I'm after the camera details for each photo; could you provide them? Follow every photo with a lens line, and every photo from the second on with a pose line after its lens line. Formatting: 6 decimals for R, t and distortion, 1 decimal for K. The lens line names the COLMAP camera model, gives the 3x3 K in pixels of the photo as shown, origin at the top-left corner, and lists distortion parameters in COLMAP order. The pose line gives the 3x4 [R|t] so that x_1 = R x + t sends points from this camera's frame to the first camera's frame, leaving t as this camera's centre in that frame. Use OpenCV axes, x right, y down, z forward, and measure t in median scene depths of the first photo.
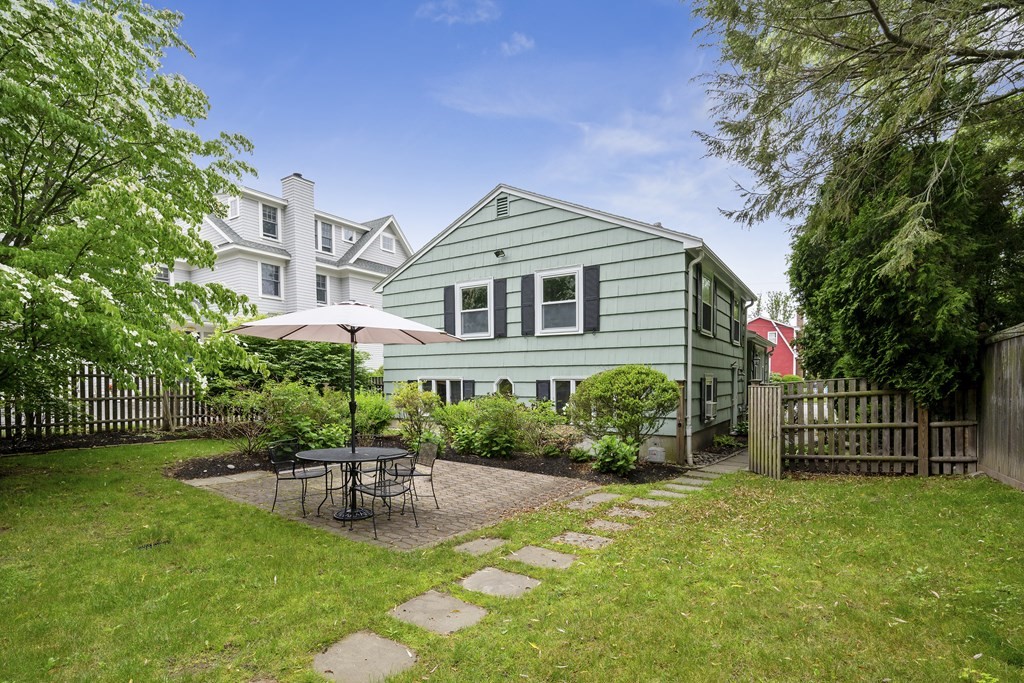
lens RADIAL K [[487.3, 0, 511.7], [0, 487.3, 394.4], [0, 0, 1]] dist [0.003679, 0.000516]
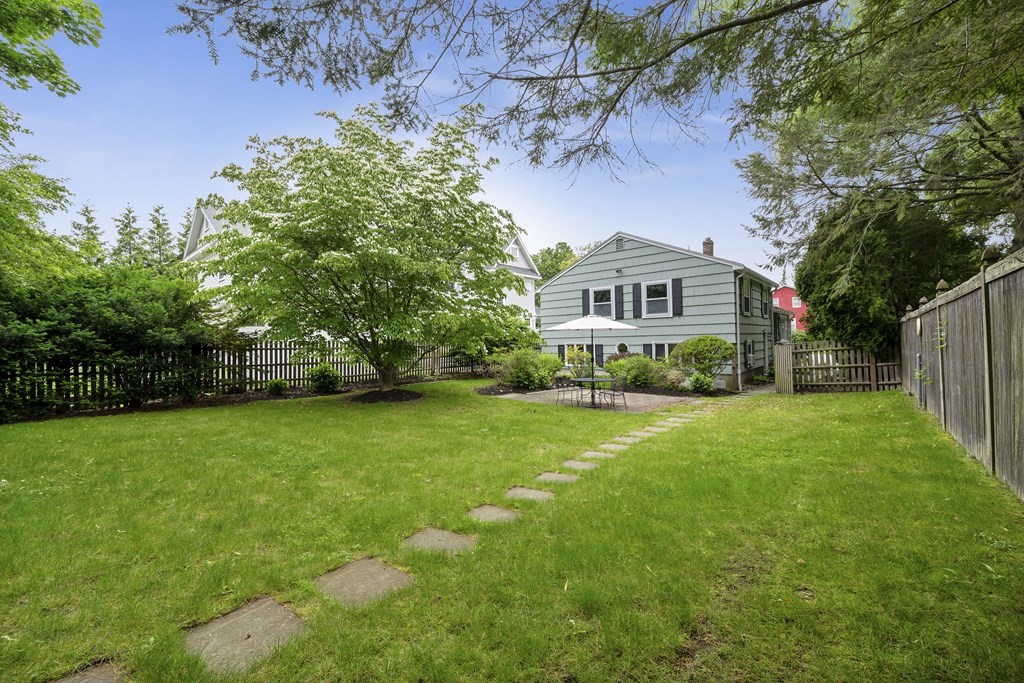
lens RADIAL K [[418.2, 0, 515.2], [0, 418.2, 338.6], [0, 0, 1]] dist [0.001825, 0.000168]
pose [[0.993653, -0.022521, -0.110211, -0.255437], [0.019134, 0.999315, -0.031687, -0.010291], [0.110849, 0.029377, 0.993403, -0.558731]]
